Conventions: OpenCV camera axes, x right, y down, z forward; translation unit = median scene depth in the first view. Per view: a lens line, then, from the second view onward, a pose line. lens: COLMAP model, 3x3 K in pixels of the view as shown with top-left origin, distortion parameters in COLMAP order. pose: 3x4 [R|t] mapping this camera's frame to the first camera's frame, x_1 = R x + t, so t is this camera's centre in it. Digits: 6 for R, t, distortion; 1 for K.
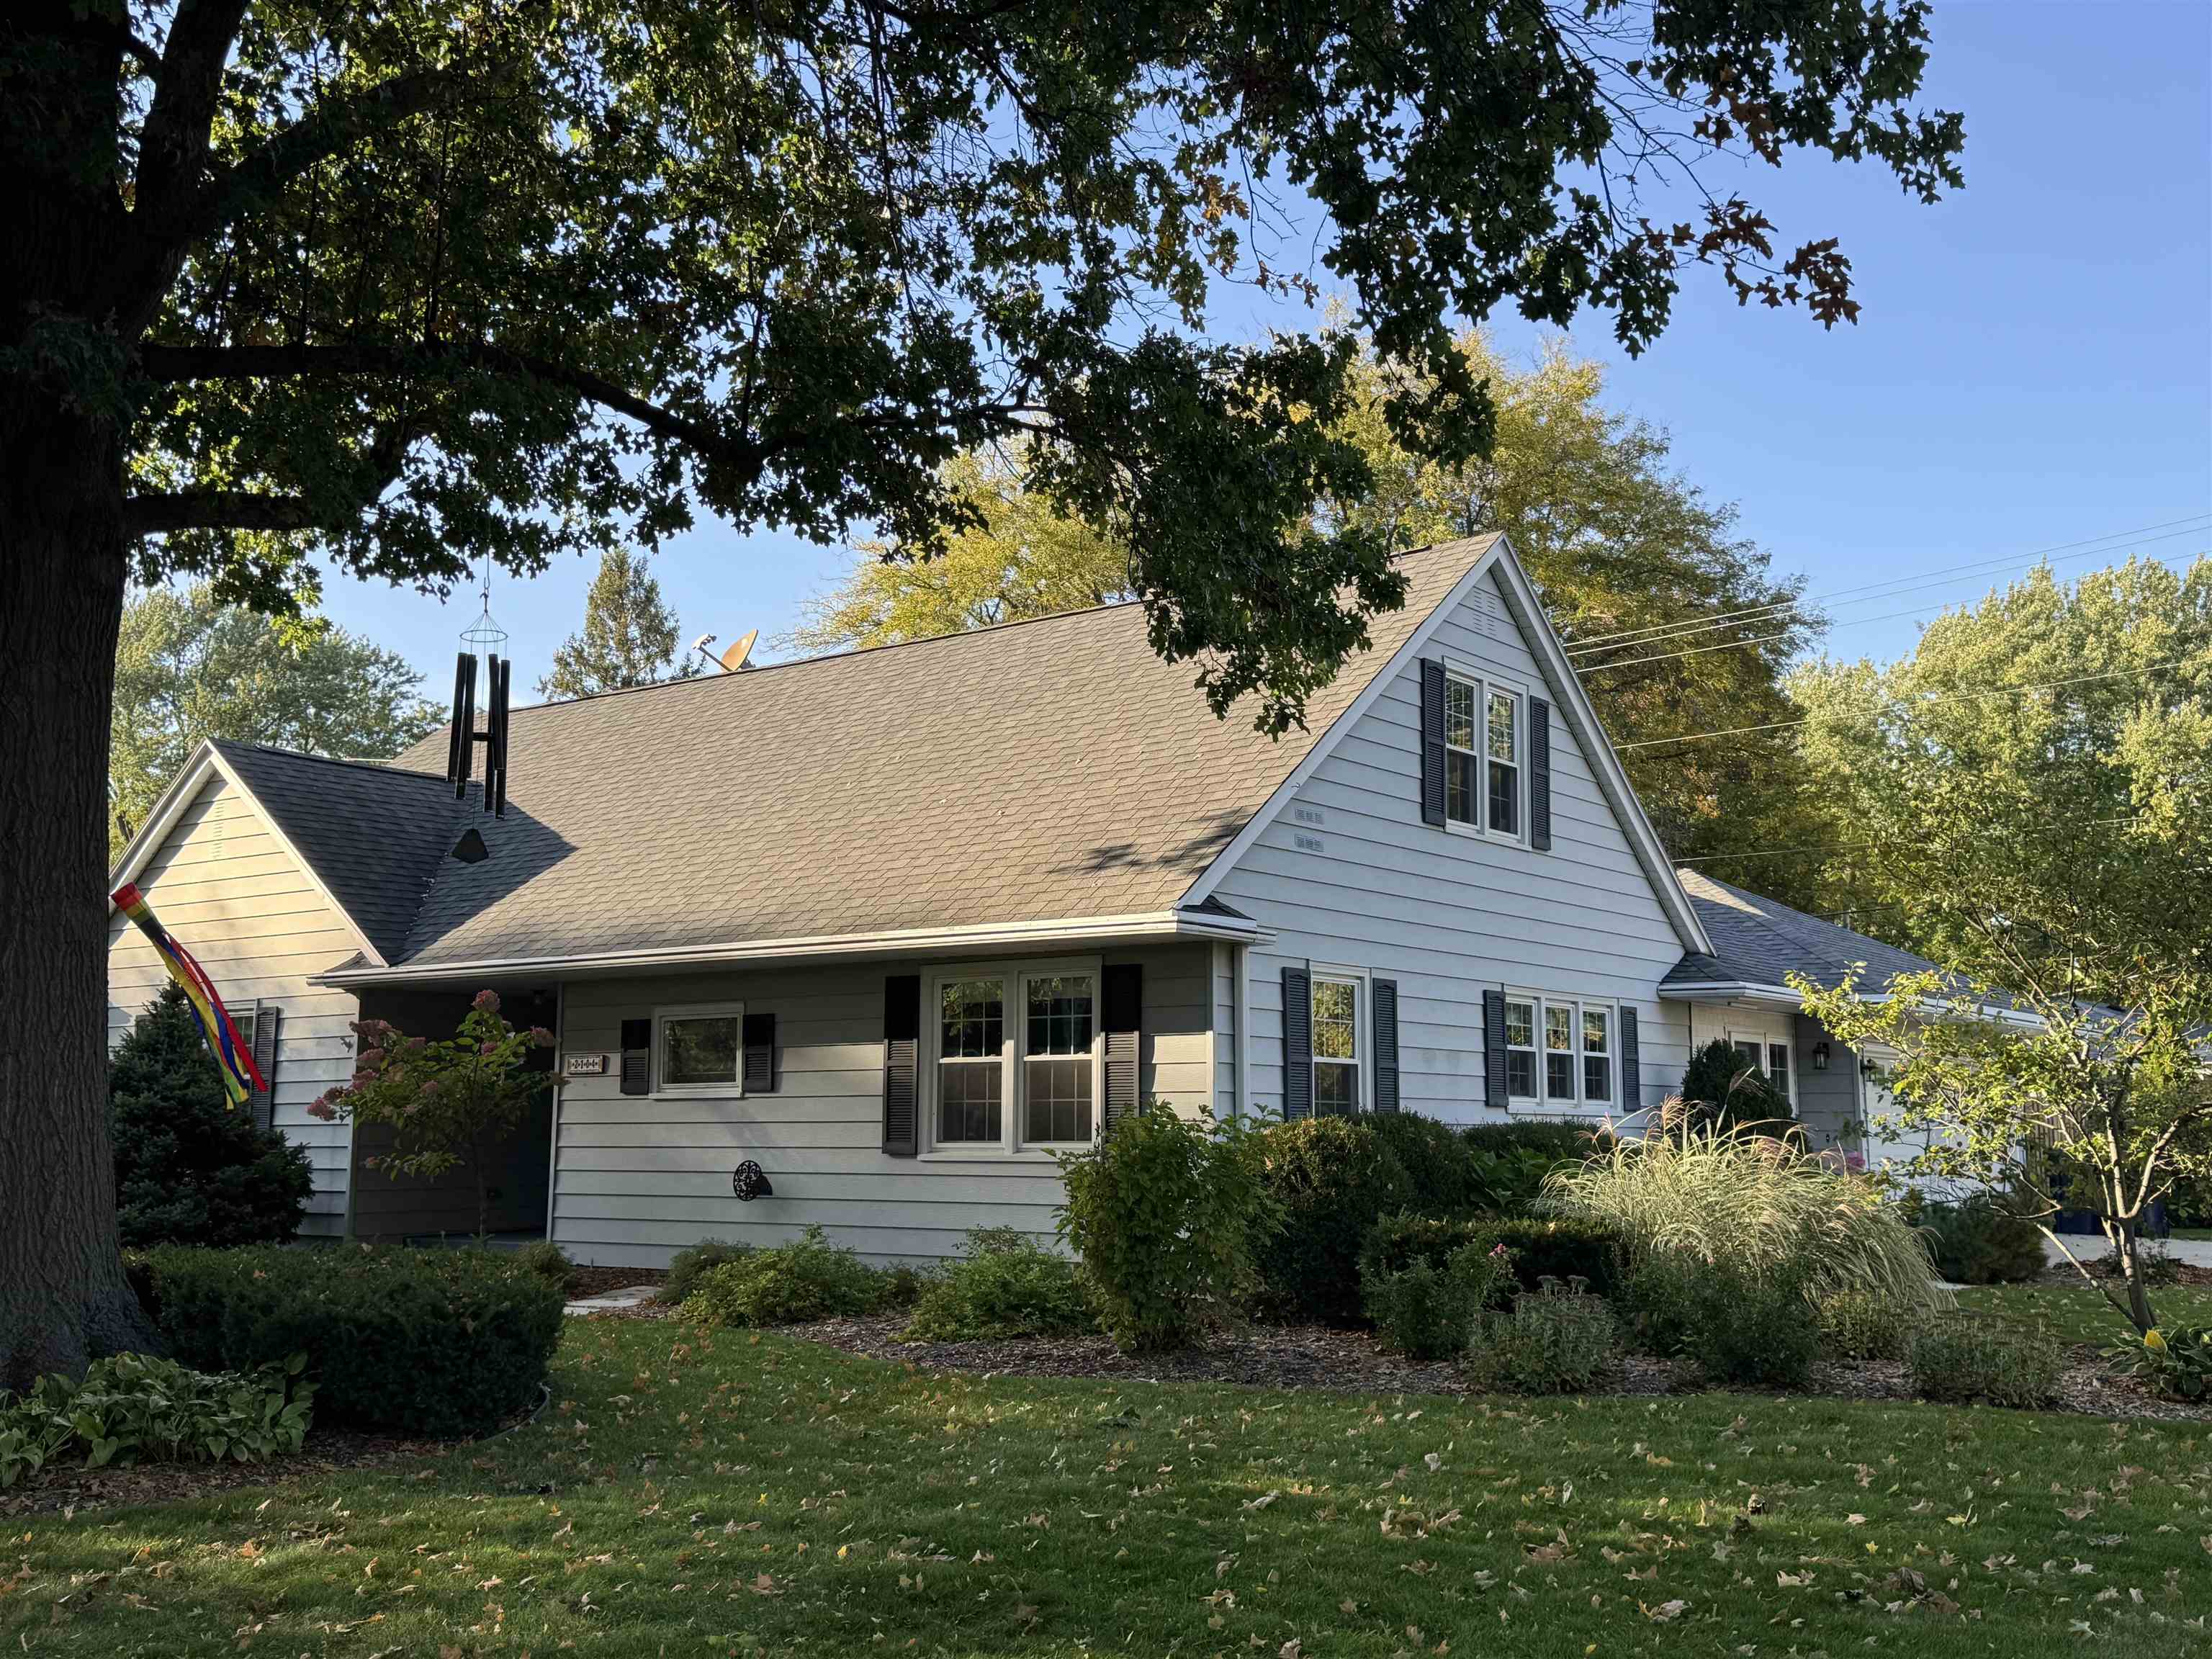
lens RADIAL K [[2148.9, 0, 1106.0], [0, 2148.9, 829.5], [0, 0, 1]] dist [0.169261, -0.331973]
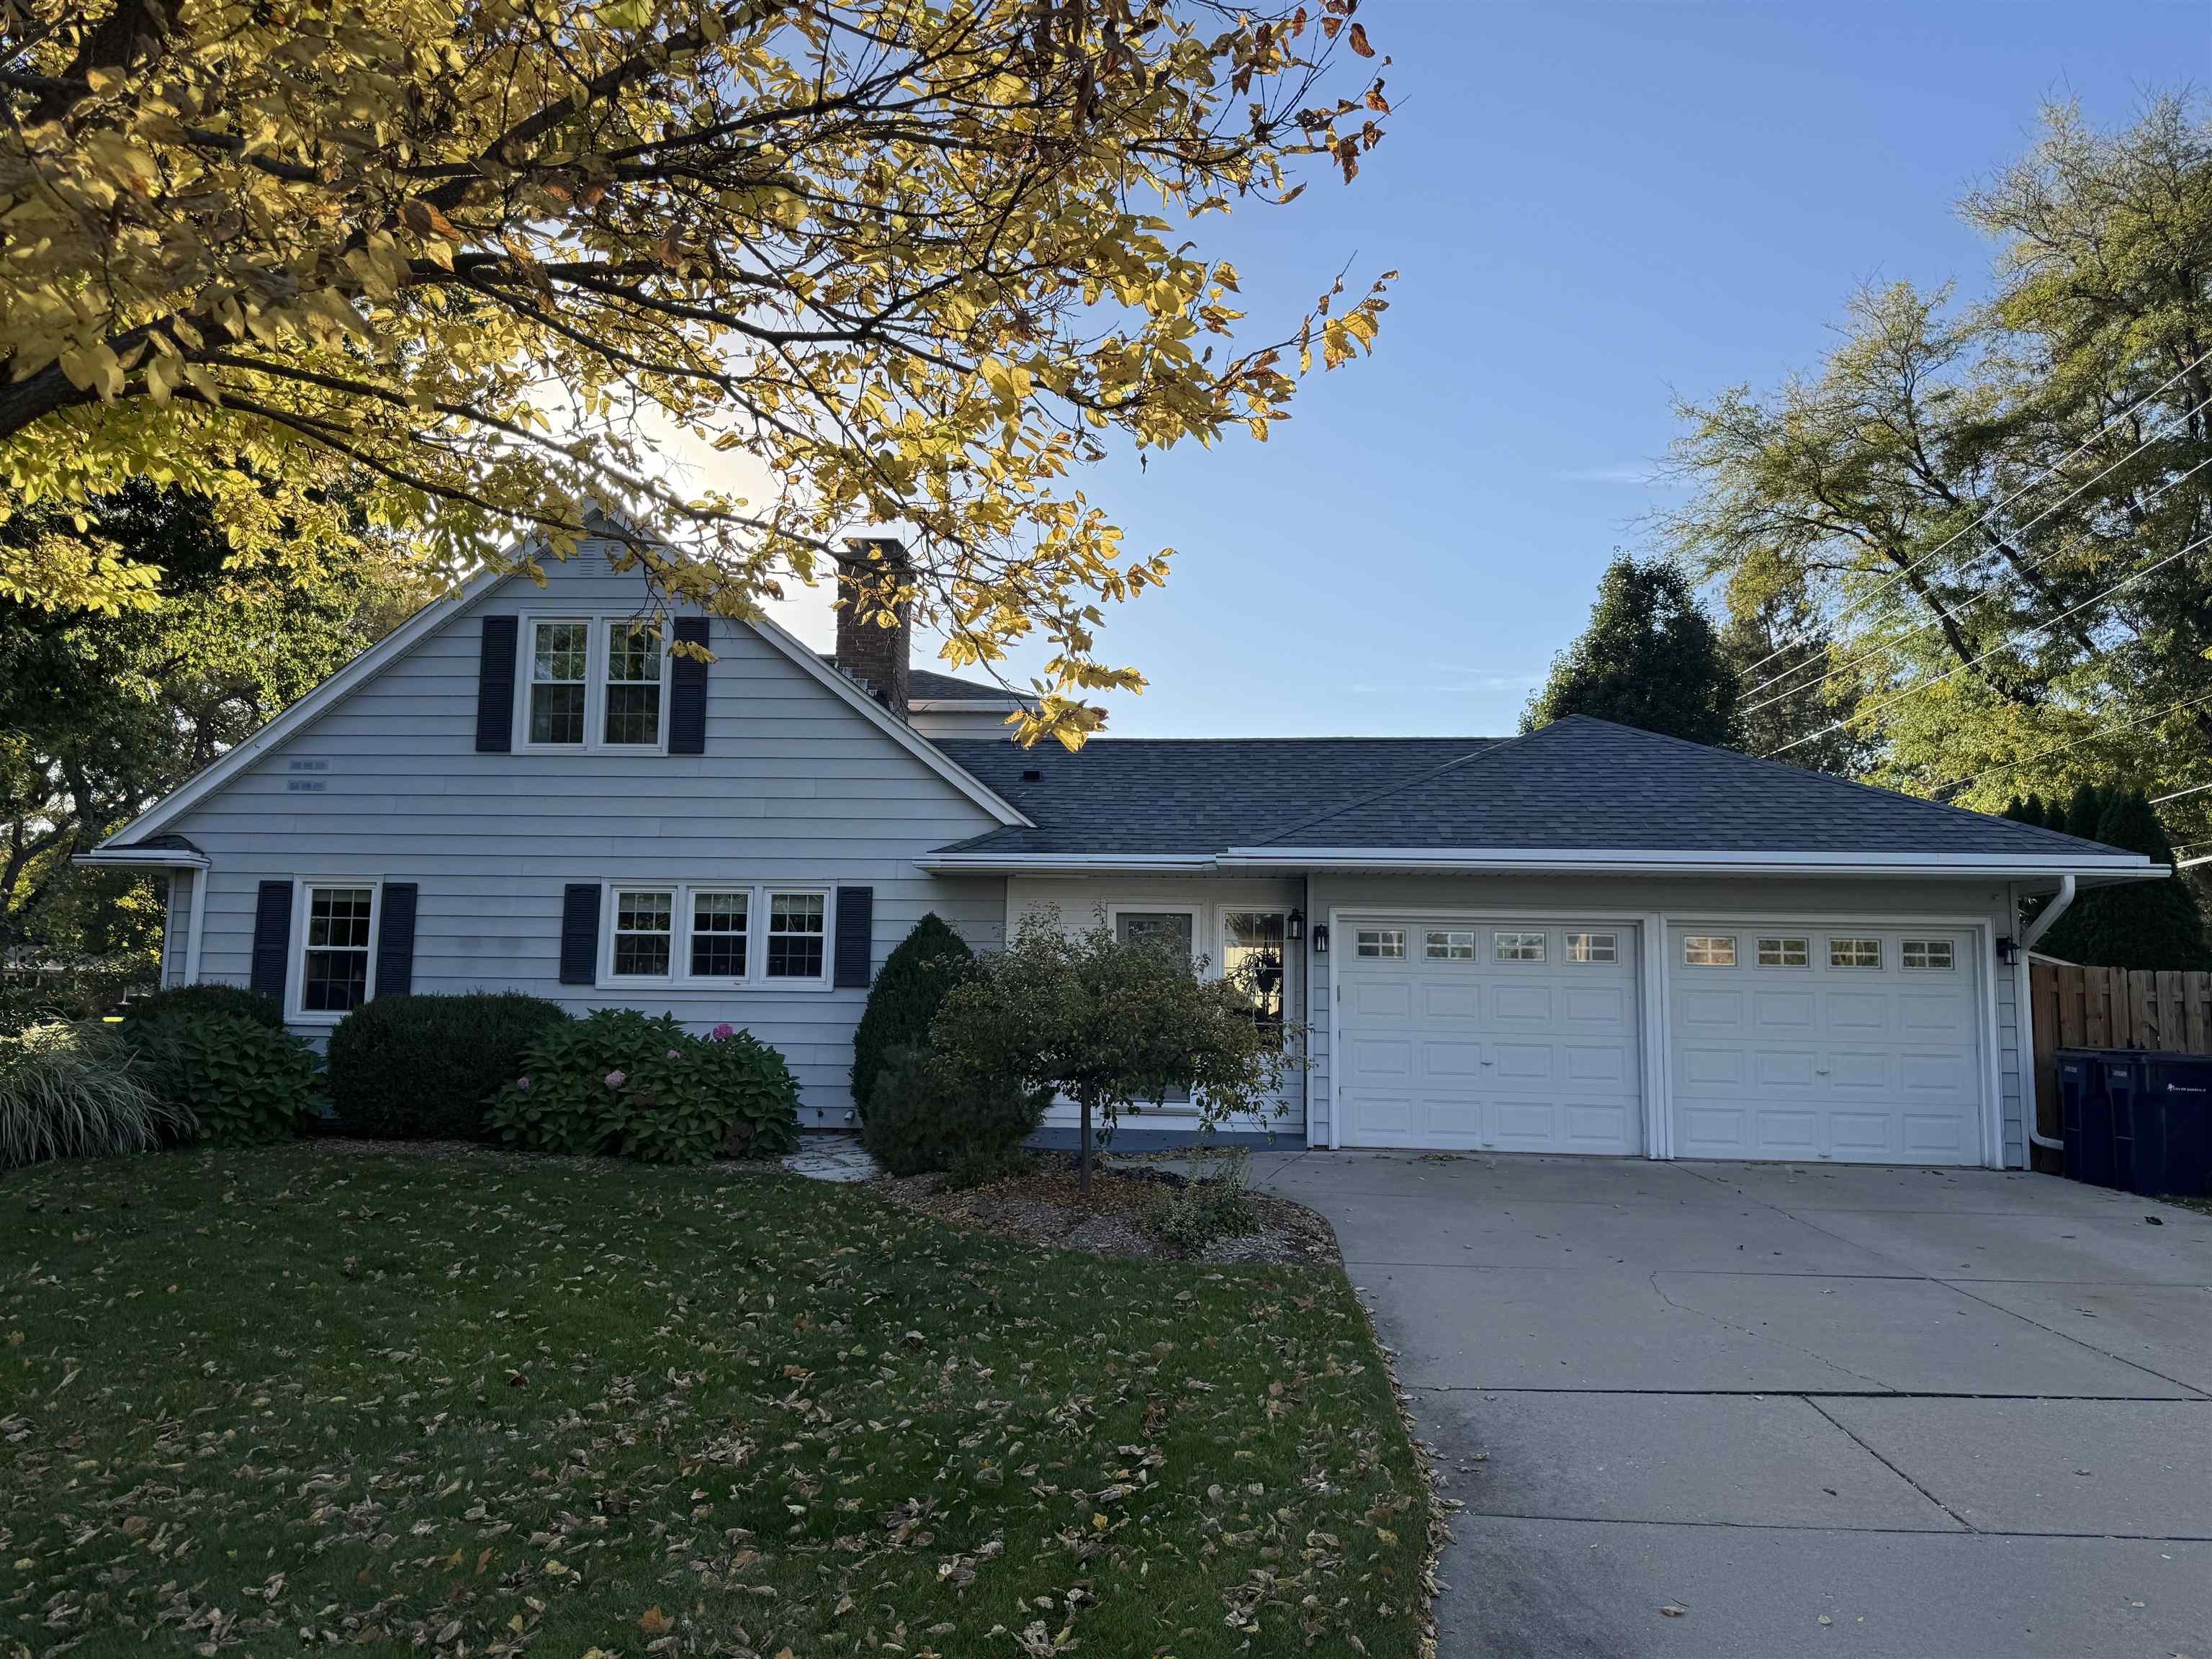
lens RADIAL K [[1527.4, 0, 1106.0], [0, 1527.4, 829.5], [0, 0, 1]] dist [-0.001220, -0.000291]
pose [[0.540573, -0.081440, -0.837346, 1.190523], [0.100883, 0.994397, -0.031587, 0.117535], [0.835227, -0.067399, 0.545760, 0.939473]]
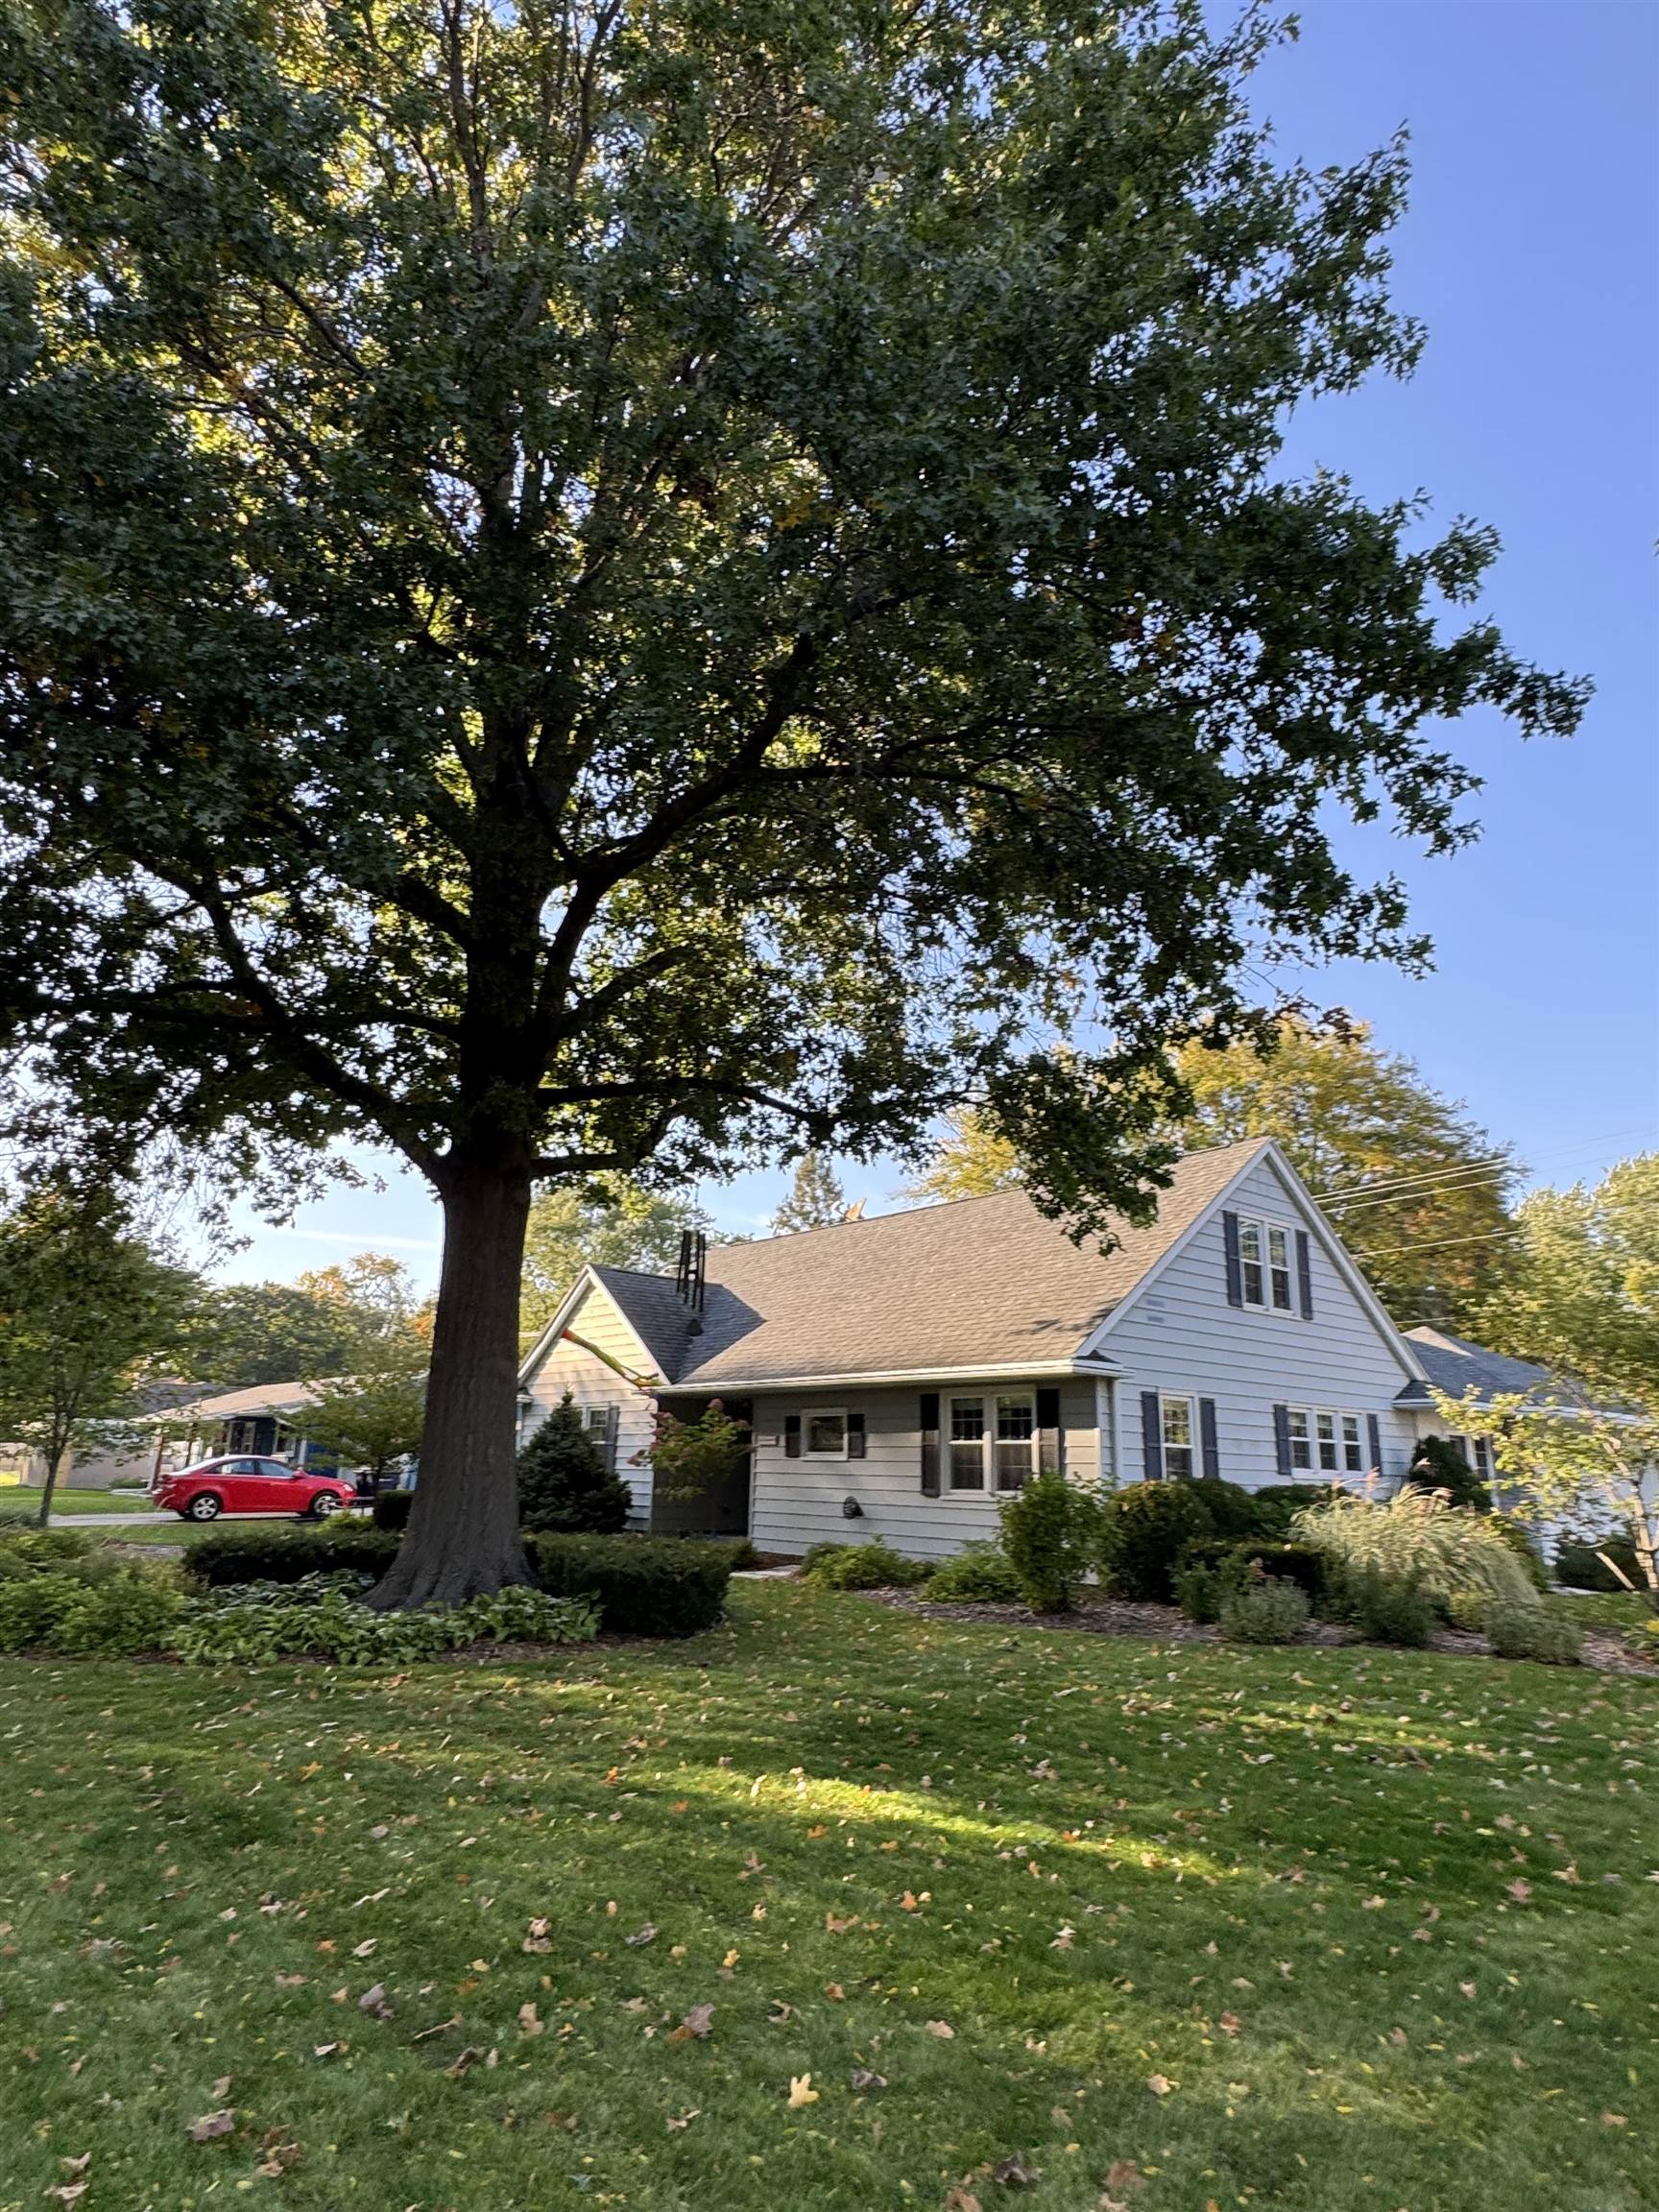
lens RADIAL K [[1253.2, 0, 829.5], [0, 1253.2, 1106.0], [0, 0, 1]] dist [-0.002838, 0.000311]
pose [[0.976128, -0.041643, -0.213167, 0.062831], [0.008932, 0.988314, -0.152171, -0.012637], [0.217012, 0.146635, 0.965093, -0.074342]]
